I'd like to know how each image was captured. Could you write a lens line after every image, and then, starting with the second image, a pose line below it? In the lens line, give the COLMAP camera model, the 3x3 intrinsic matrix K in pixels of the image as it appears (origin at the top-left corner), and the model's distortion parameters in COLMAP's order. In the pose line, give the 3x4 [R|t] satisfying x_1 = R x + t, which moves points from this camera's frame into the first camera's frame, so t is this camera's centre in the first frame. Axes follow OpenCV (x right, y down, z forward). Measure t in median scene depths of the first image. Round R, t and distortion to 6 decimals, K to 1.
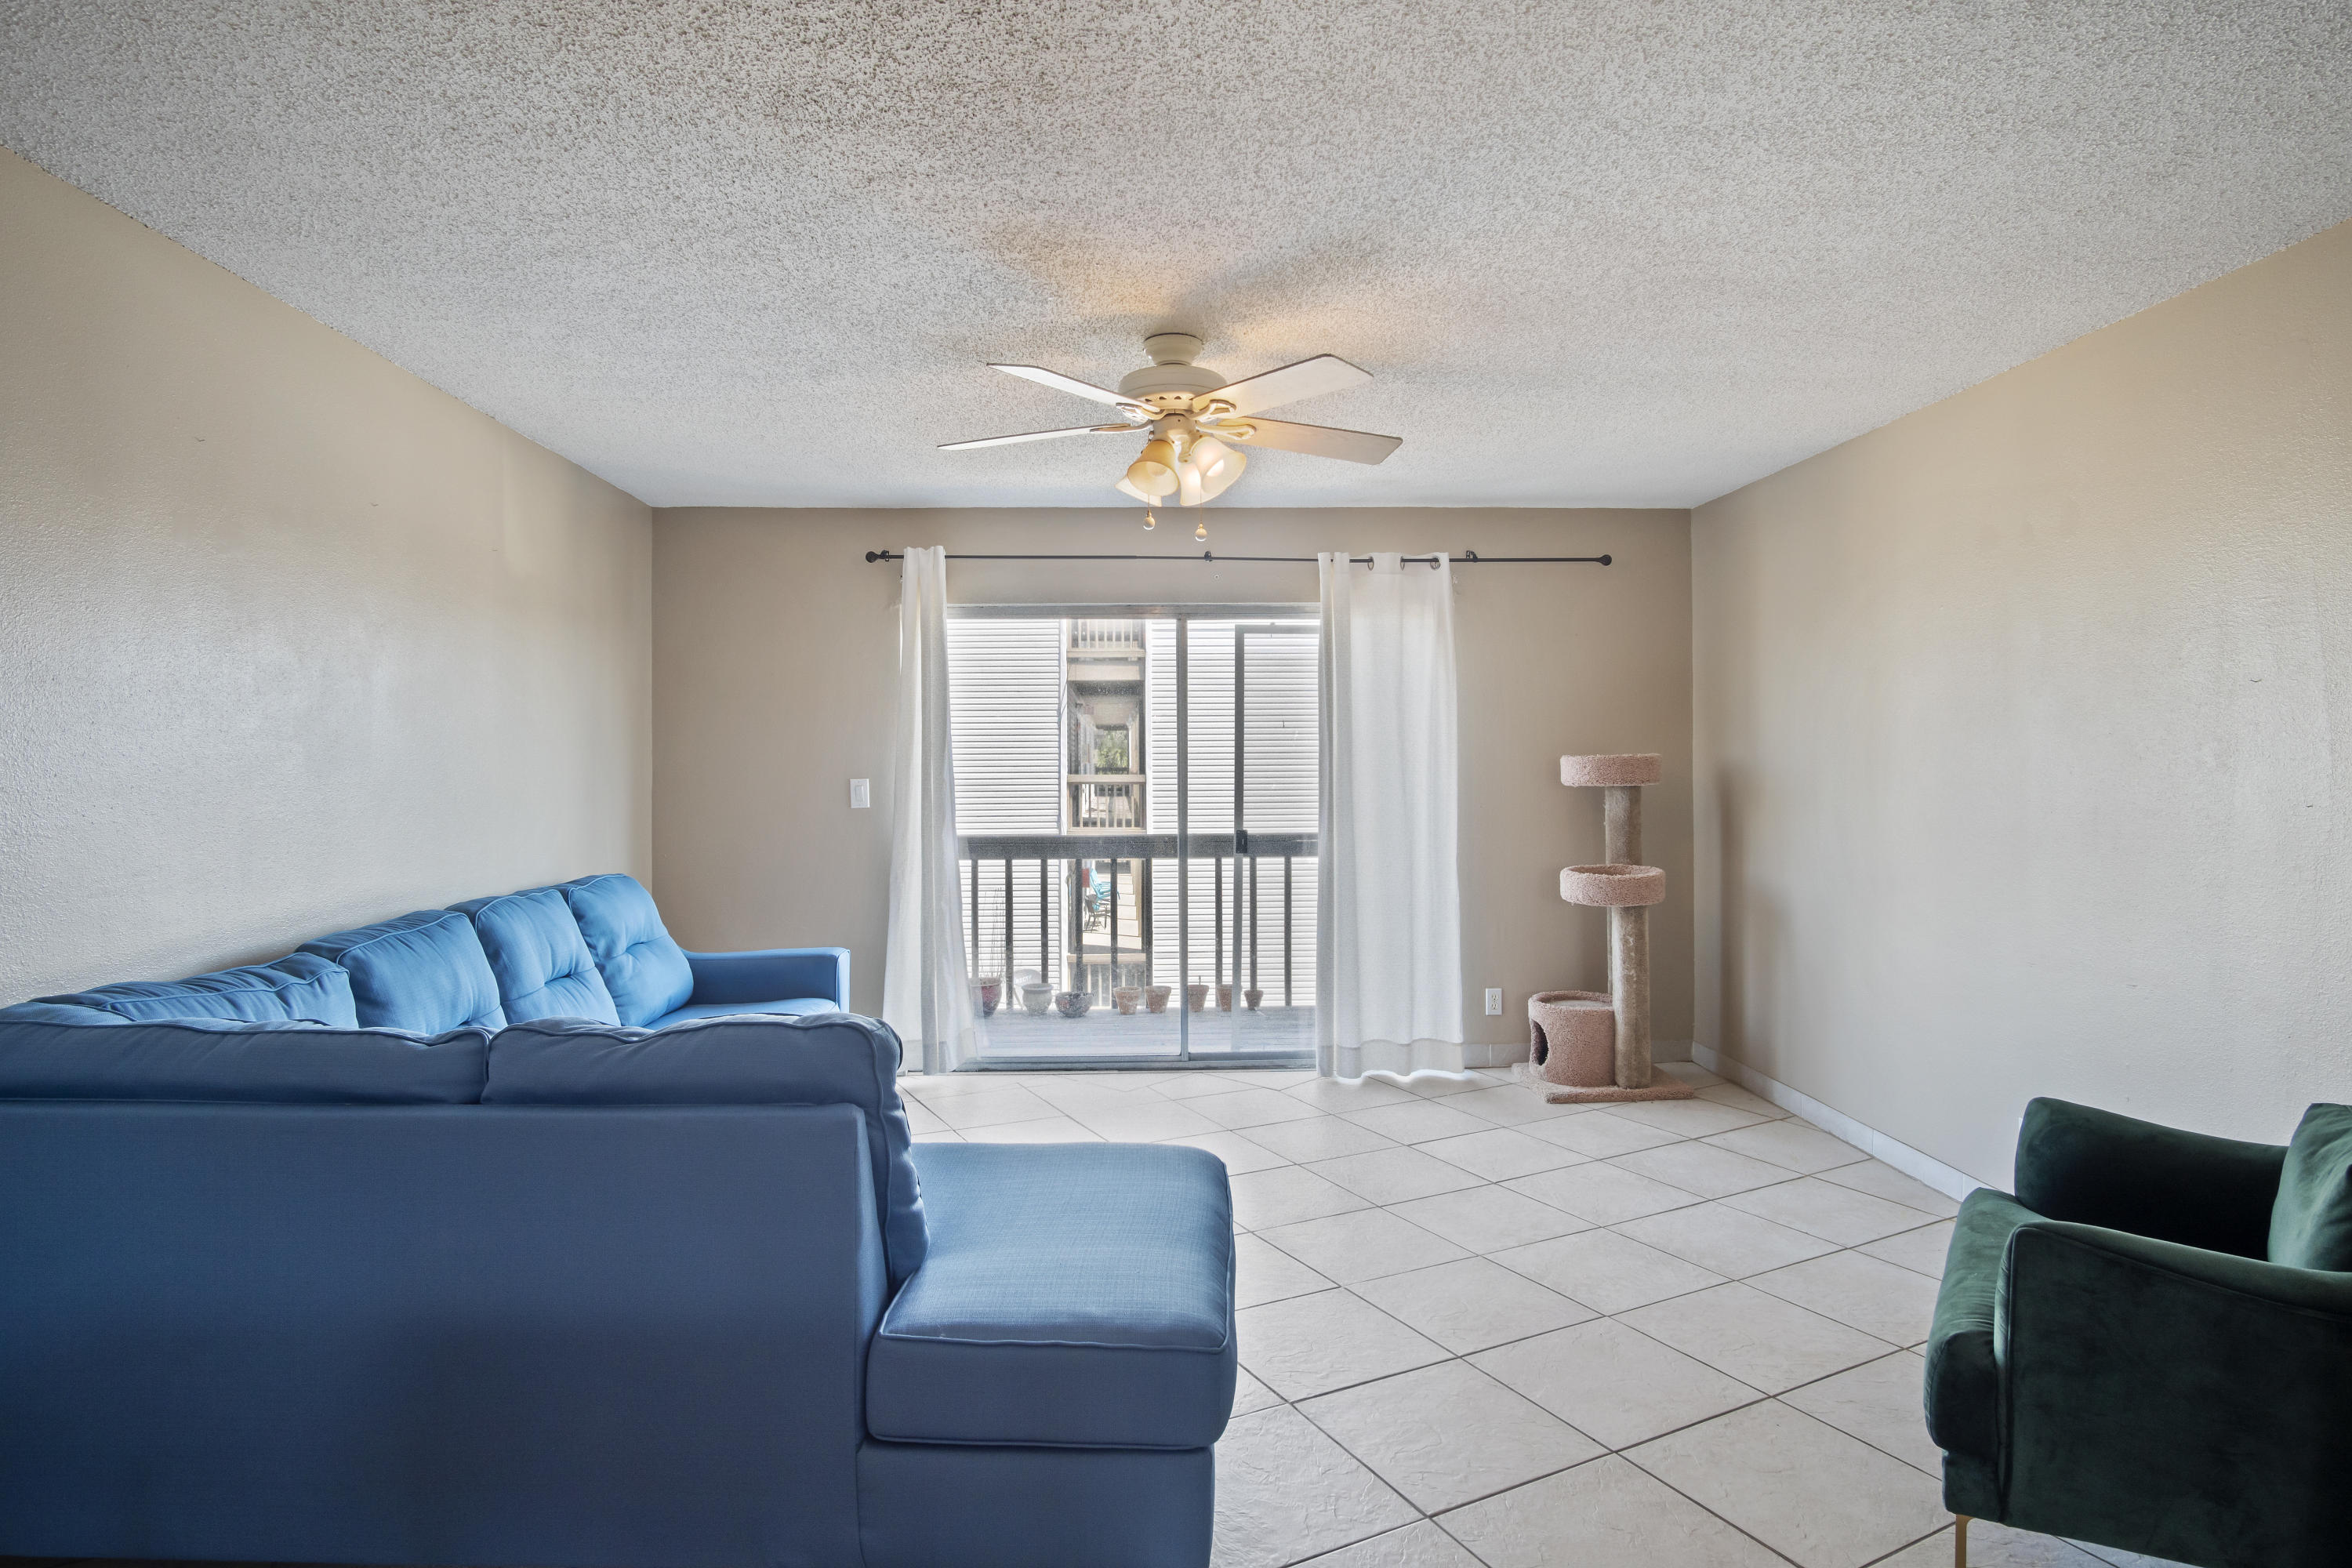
lens RADIAL K [[1269.7, 0, 1156.8], [0, 1269.7, 759.3], [0, 0, 1]] dist [-0.034147, 0.010663]
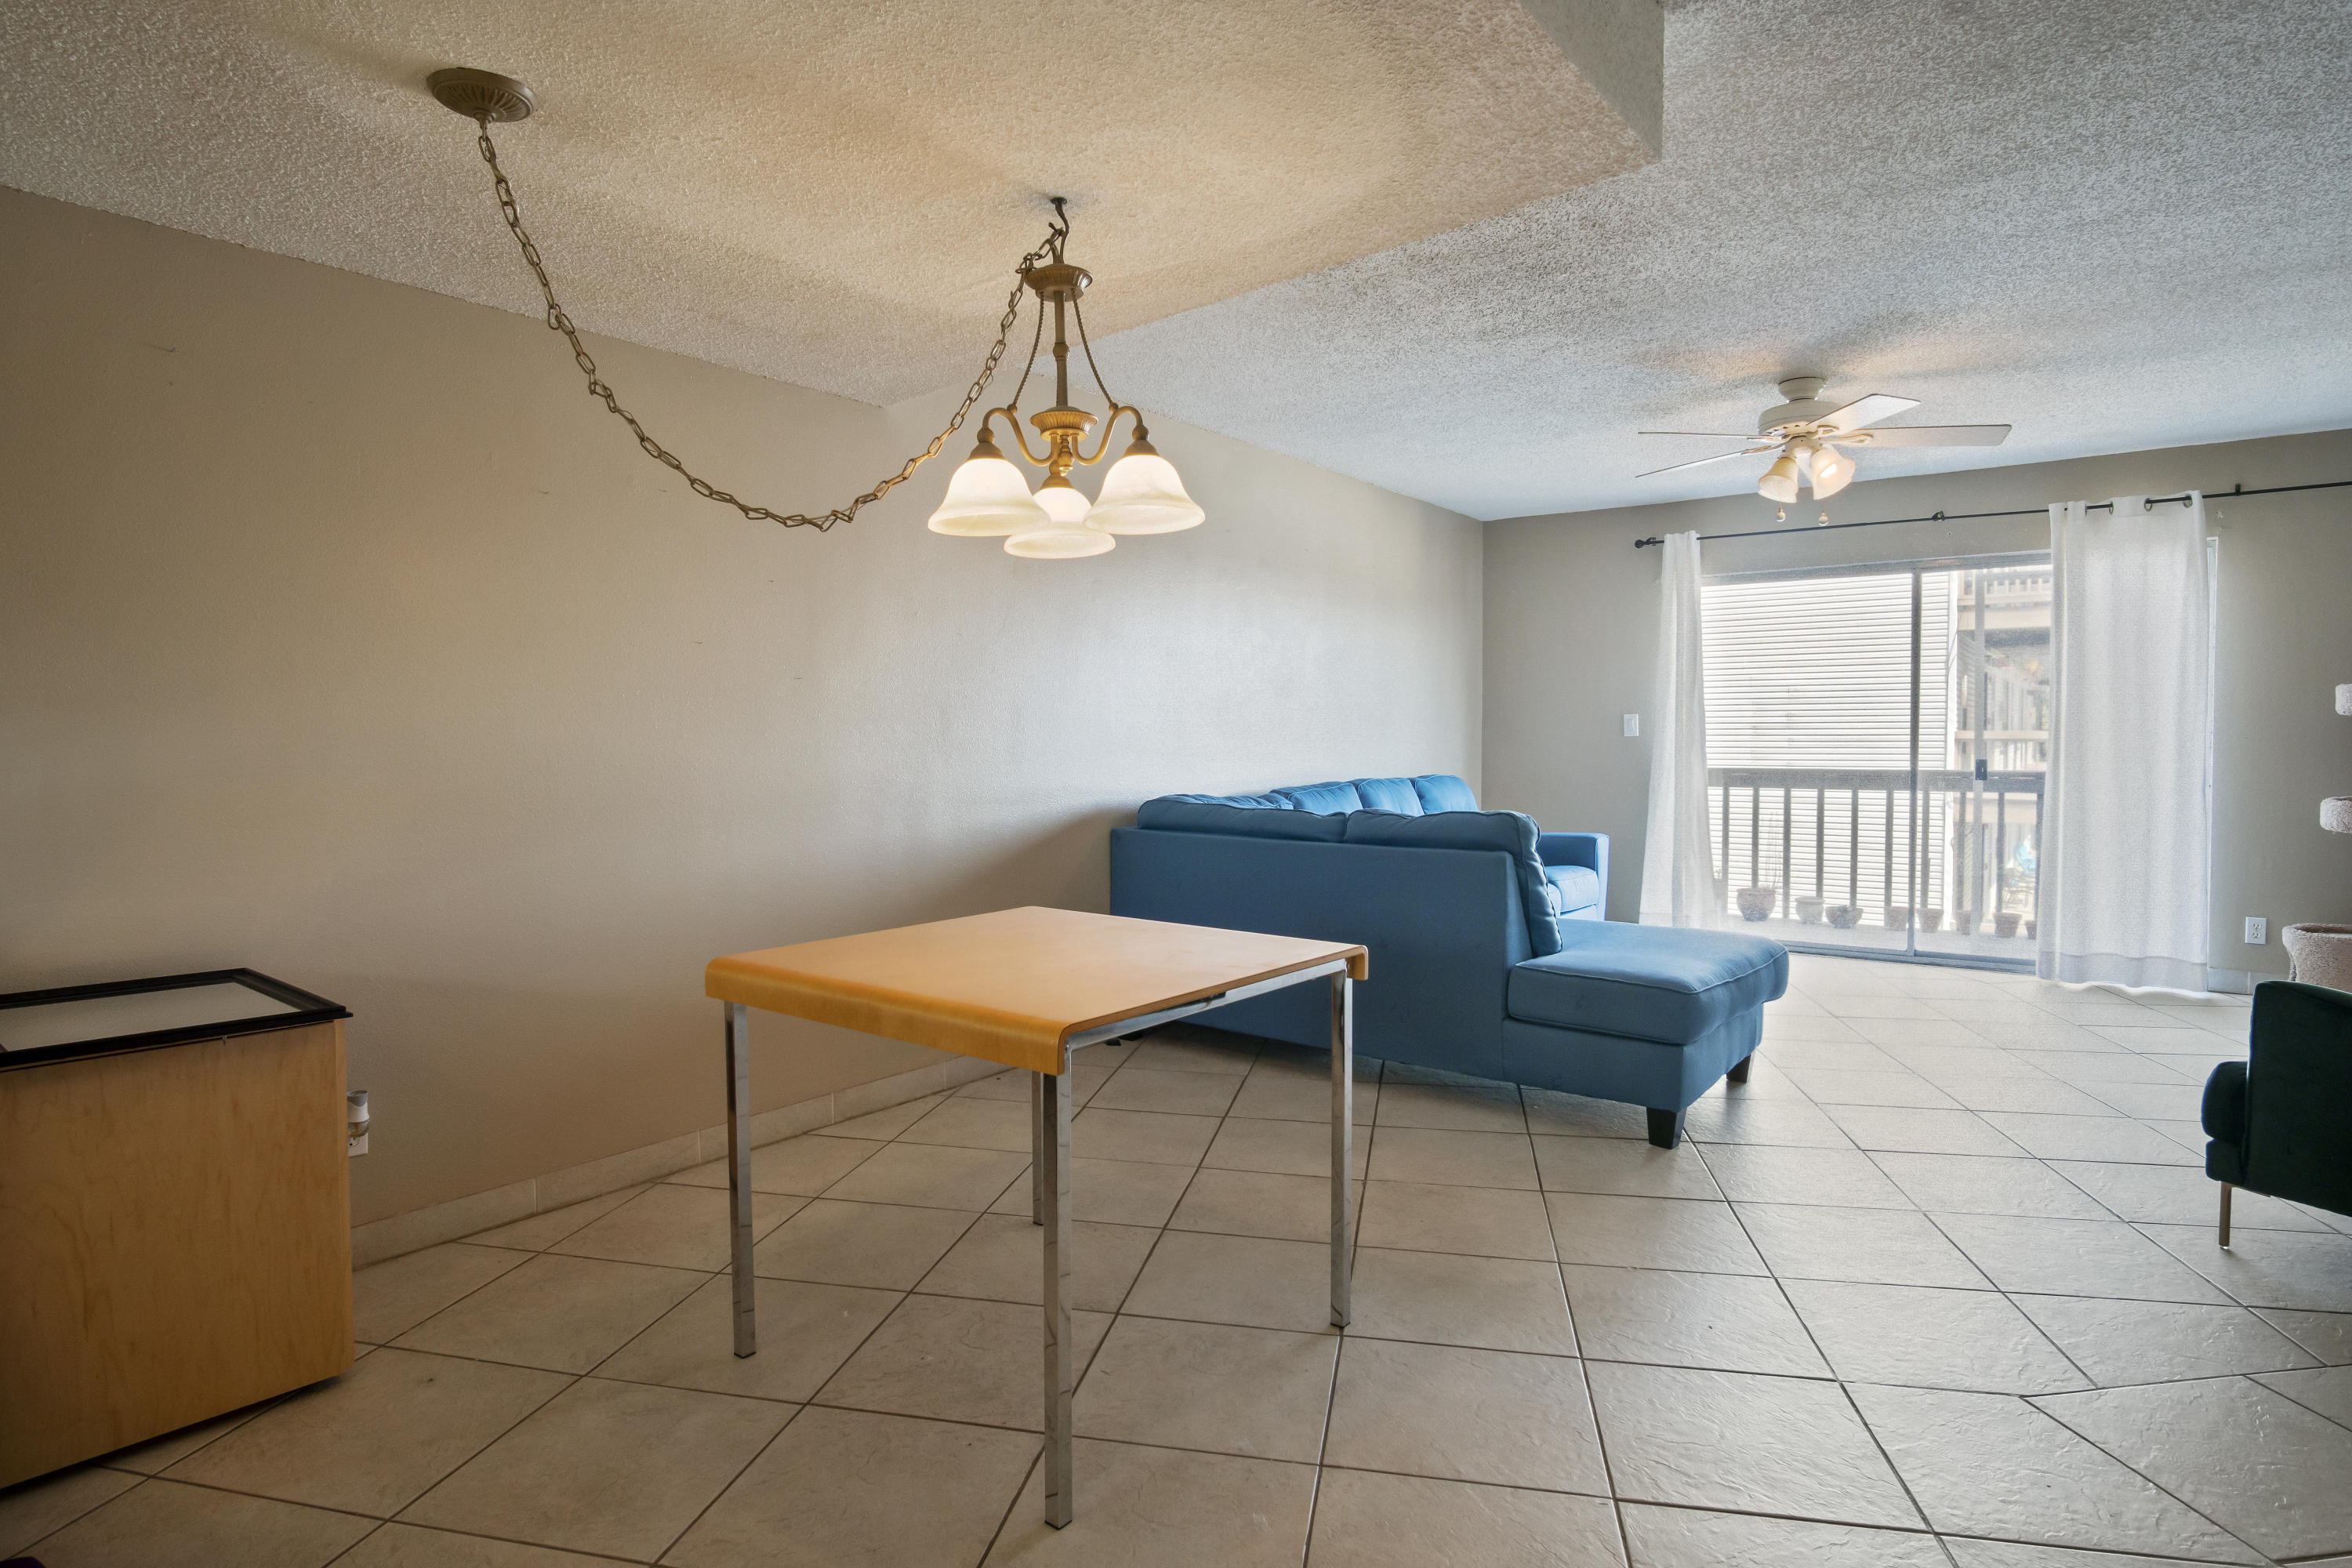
lens RADIAL K [[1269.7, 0, 1156.8], [0, 1269.7, 759.3], [0, 0, 1]] dist [-0.034147, 0.010663]
pose [[0.772056, 0.014415, -0.635391, 0.224846], [0.002466, 0.999667, 0.025676, 0.028221], [0.635550, -0.021390, 0.771764, -0.331310]]
